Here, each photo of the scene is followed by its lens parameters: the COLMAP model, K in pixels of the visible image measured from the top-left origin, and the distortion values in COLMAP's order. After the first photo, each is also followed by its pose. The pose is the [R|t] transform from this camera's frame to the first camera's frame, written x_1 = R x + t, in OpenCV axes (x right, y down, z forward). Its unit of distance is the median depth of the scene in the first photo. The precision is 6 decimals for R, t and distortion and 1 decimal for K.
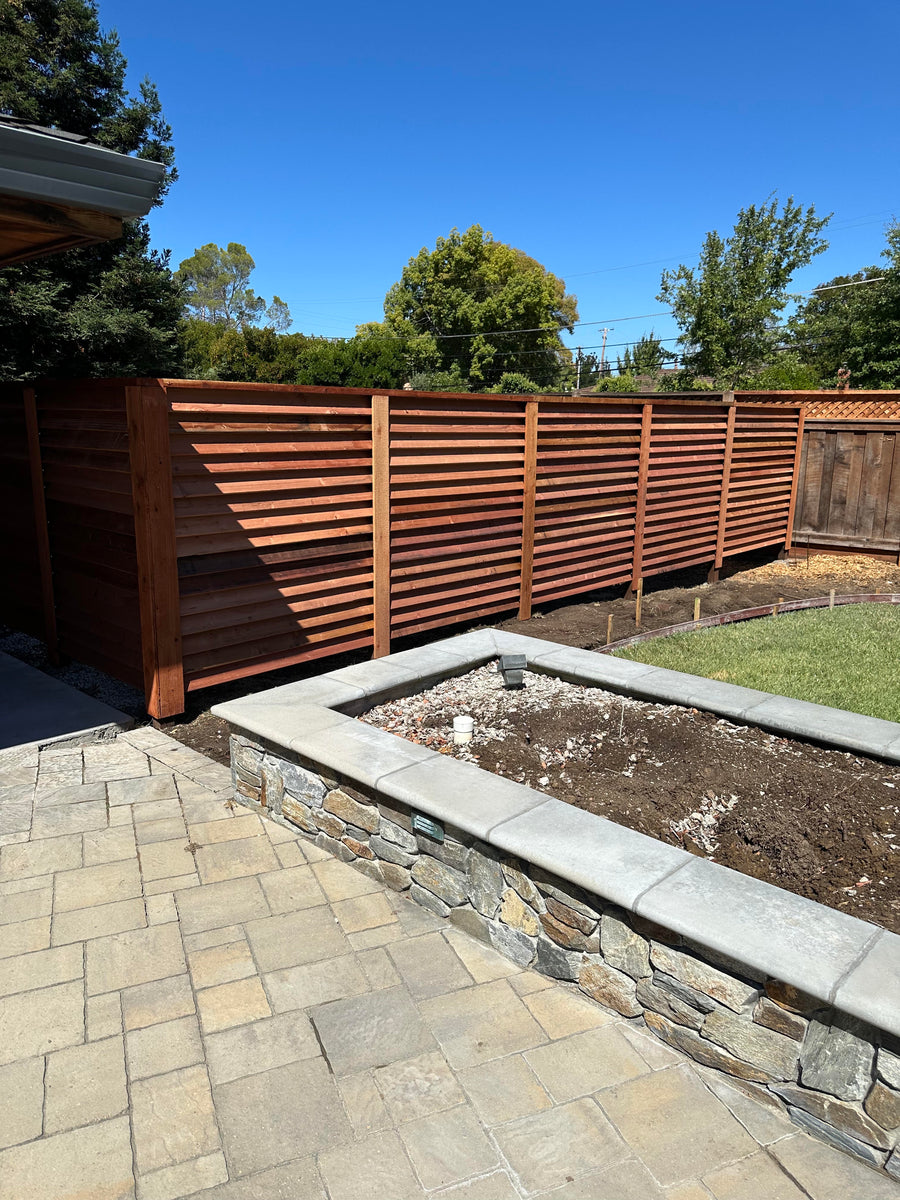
lens RADIAL K [[860.5, 0, 451.5], [0, 860.5, 597.5], [0, 0, 1]] dist [0.019024, -0.005106]
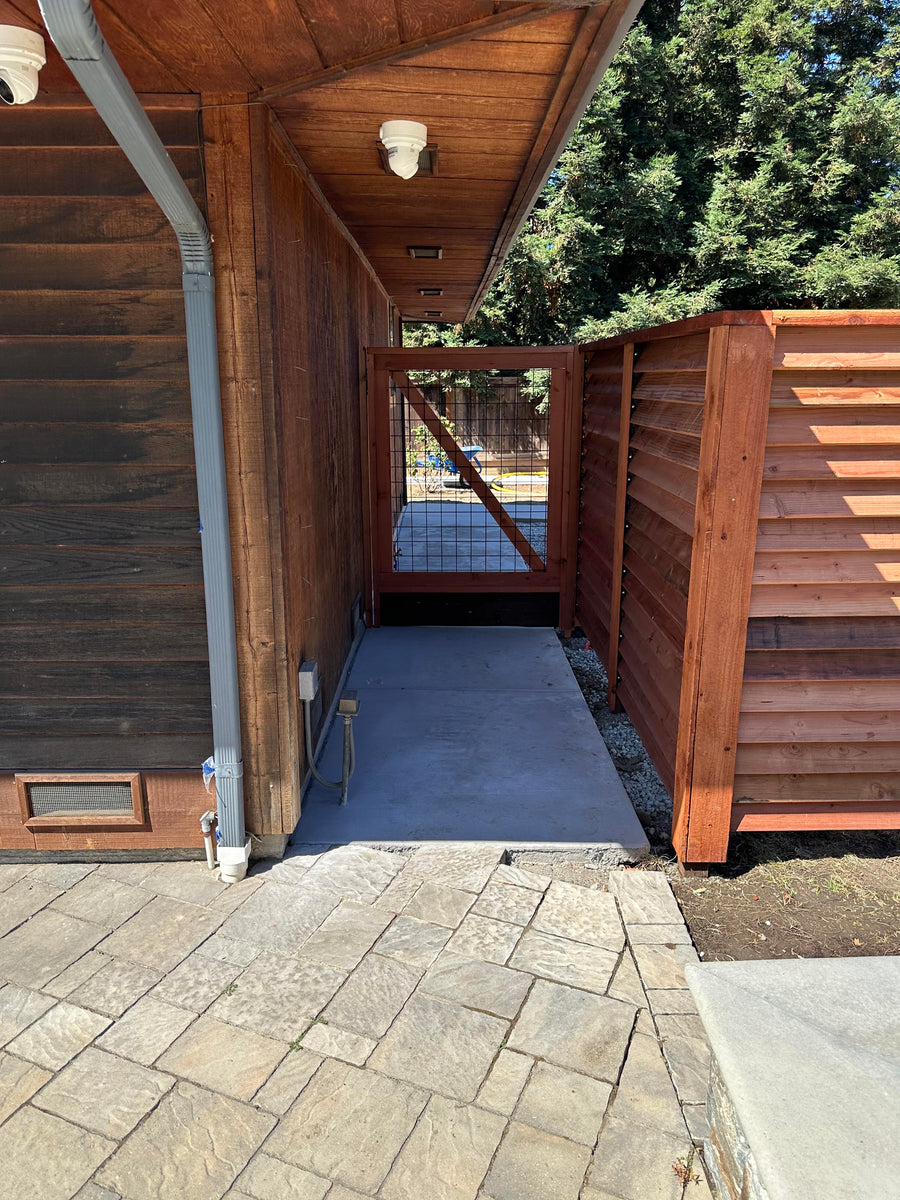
lens RADIAL K [[860.5, 0, 456.4], [0, 860.5, 602.6], [0, 0, 1]] dist [0.019024, -0.005106]
pose [[0.700000, 0.170576, -0.693472, -0.047249], [-0.141614, 0.984927, 0.099320, -0.084067], [0.699961, 0.028681, 0.713605, 0.418380]]
